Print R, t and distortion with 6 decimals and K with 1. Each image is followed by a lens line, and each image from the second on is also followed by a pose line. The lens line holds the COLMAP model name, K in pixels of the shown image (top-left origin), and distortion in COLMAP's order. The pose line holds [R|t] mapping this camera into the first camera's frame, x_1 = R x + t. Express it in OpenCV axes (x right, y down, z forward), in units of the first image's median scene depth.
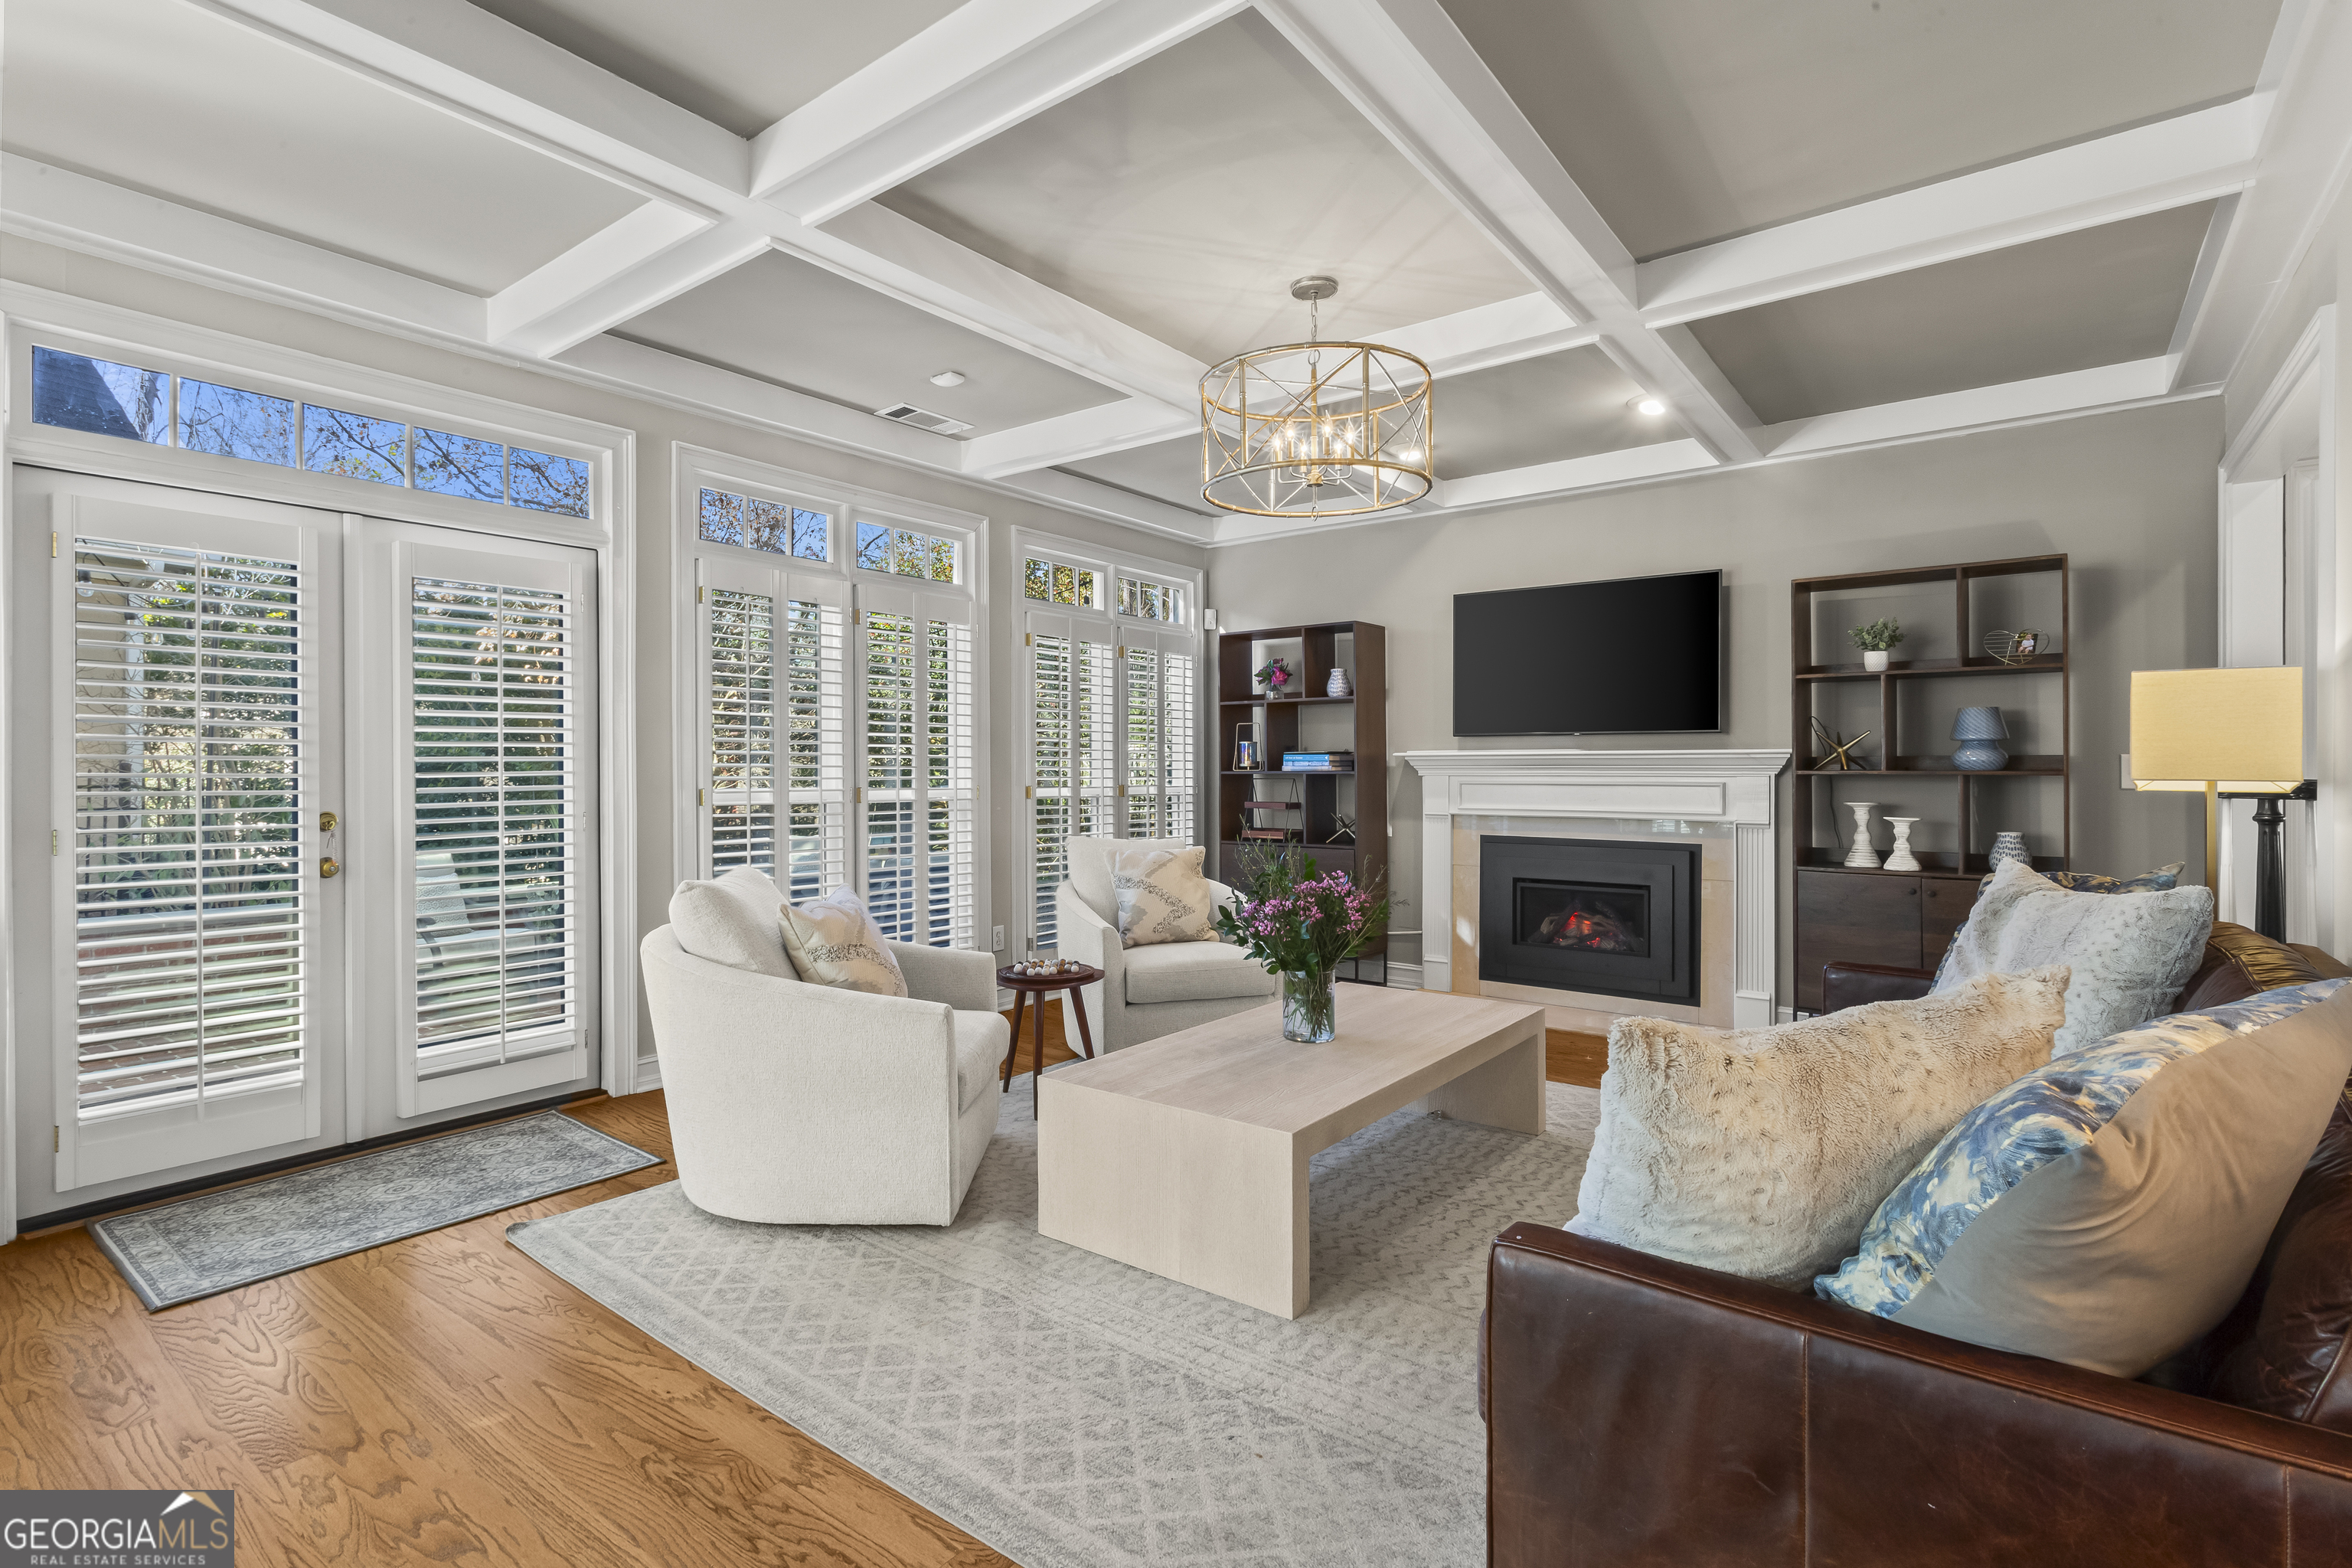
lens RADIAL K [[1125.4, 0, 1143.4], [0, 1125.4, 765.6], [0, 0, 1]] dist [0.003685, 0.002133]
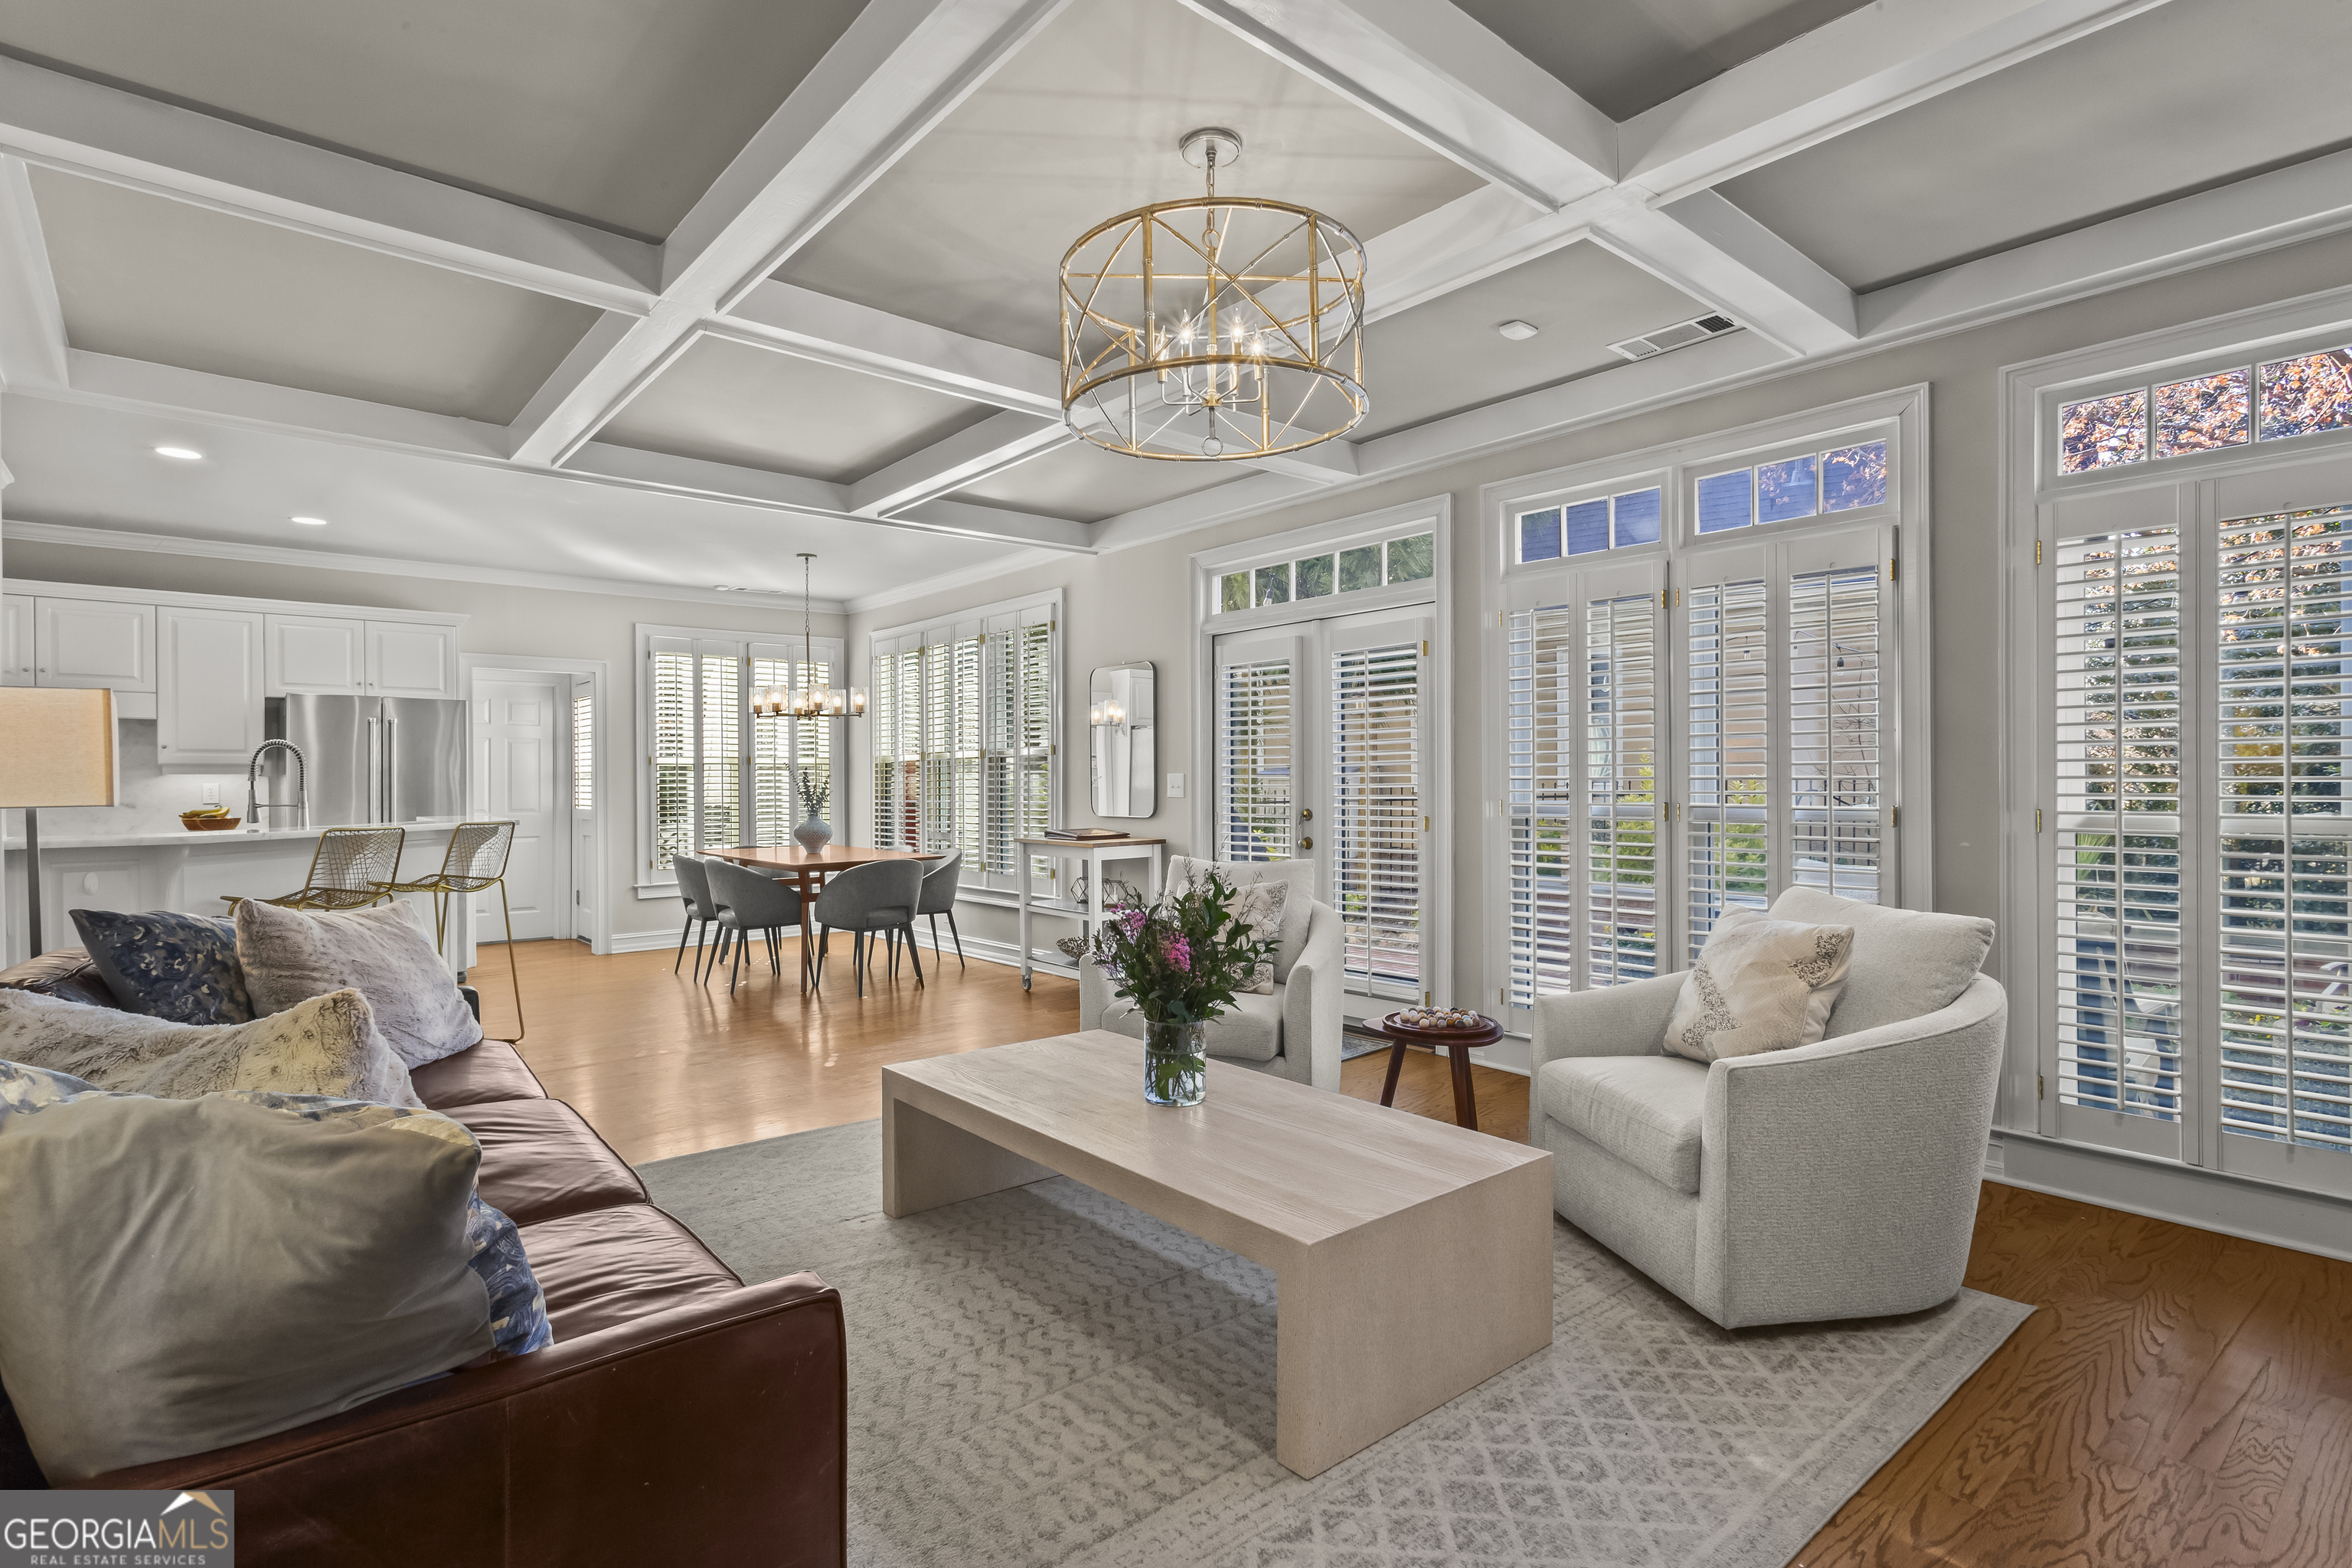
lens RADIAL K [[1125.4, 0, 1143.4], [0, 1125.4, 765.6], [0, 0, 1]] dist [0.003685, 0.002133]
pose [[-0.216560, -0.020964, -0.976044, 0.508764], [-0.001992, 0.999777, -0.021032, 0.008777], [0.976267, -0.002610, -0.216554, 0.630620]]
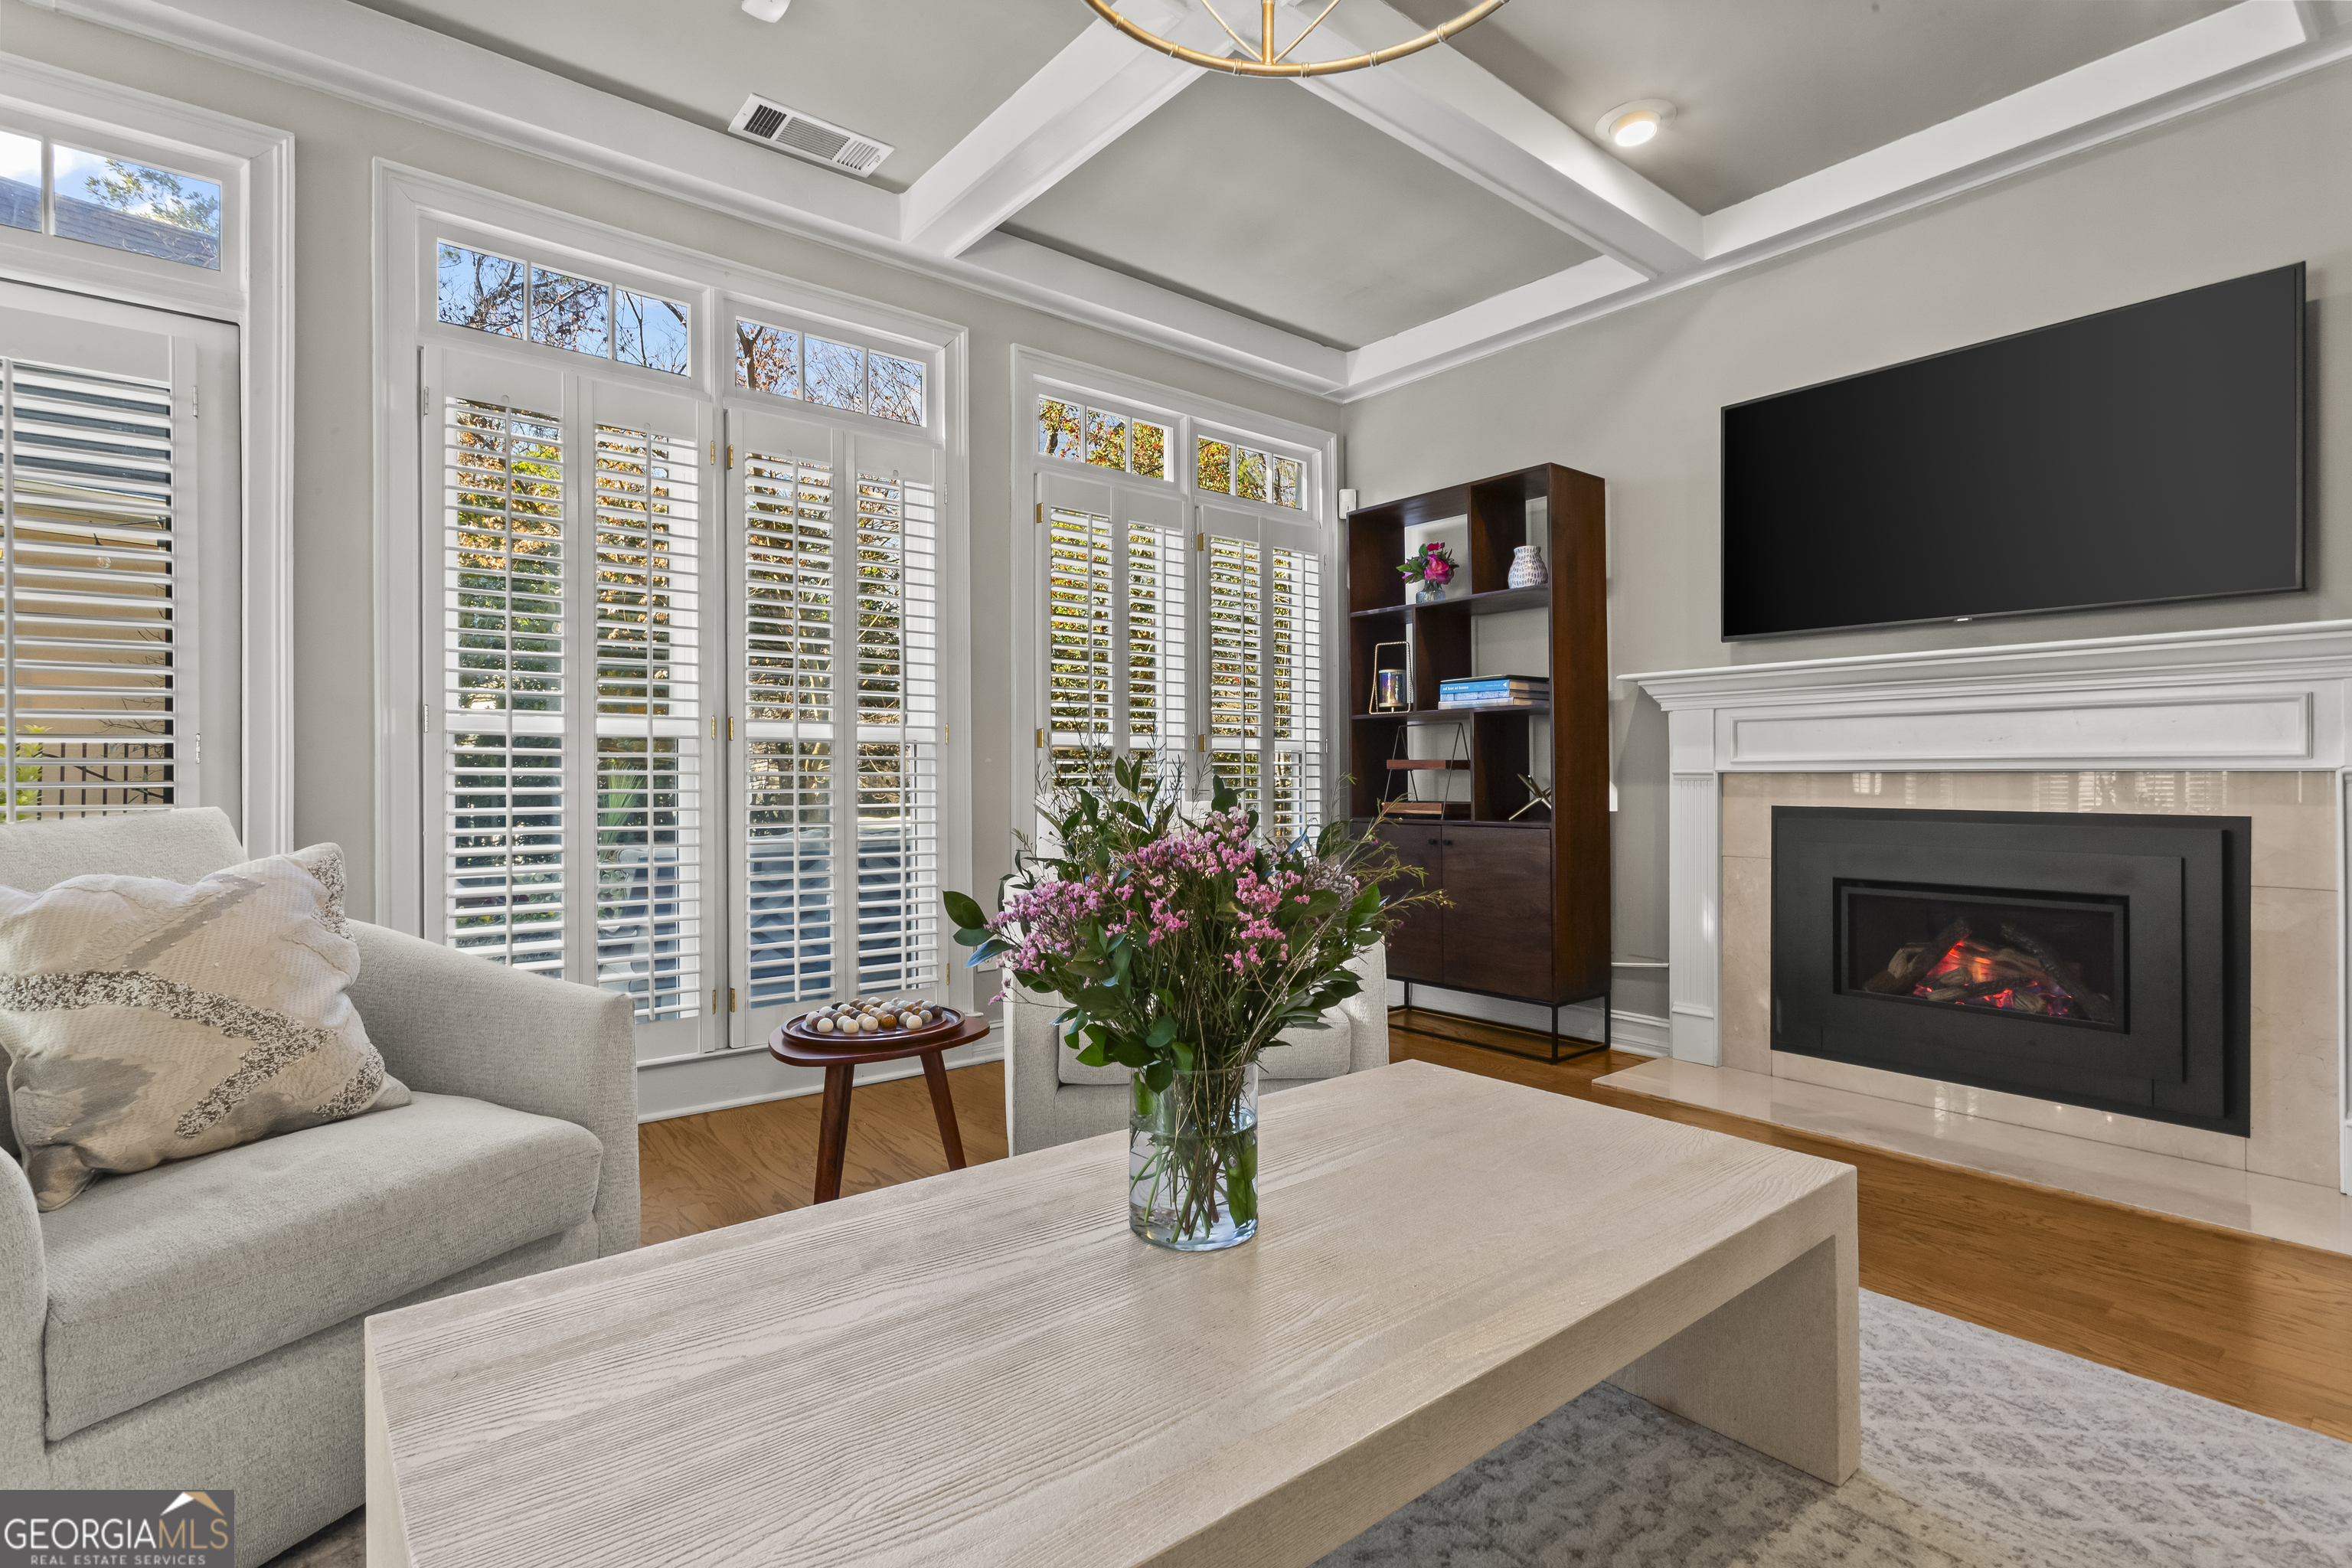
lens RADIAL K [[1125.4, 0, 1143.4], [0, 1125.4, 765.6], [0, 0, 1]] dist [0.003685, 0.002133]
pose [[0.975152, -0.001588, -0.221532, 0.102747], [0.001046, 0.999996, -0.002566, 0.039701], [0.221535, 0.002270, 0.975150, 0.330291]]
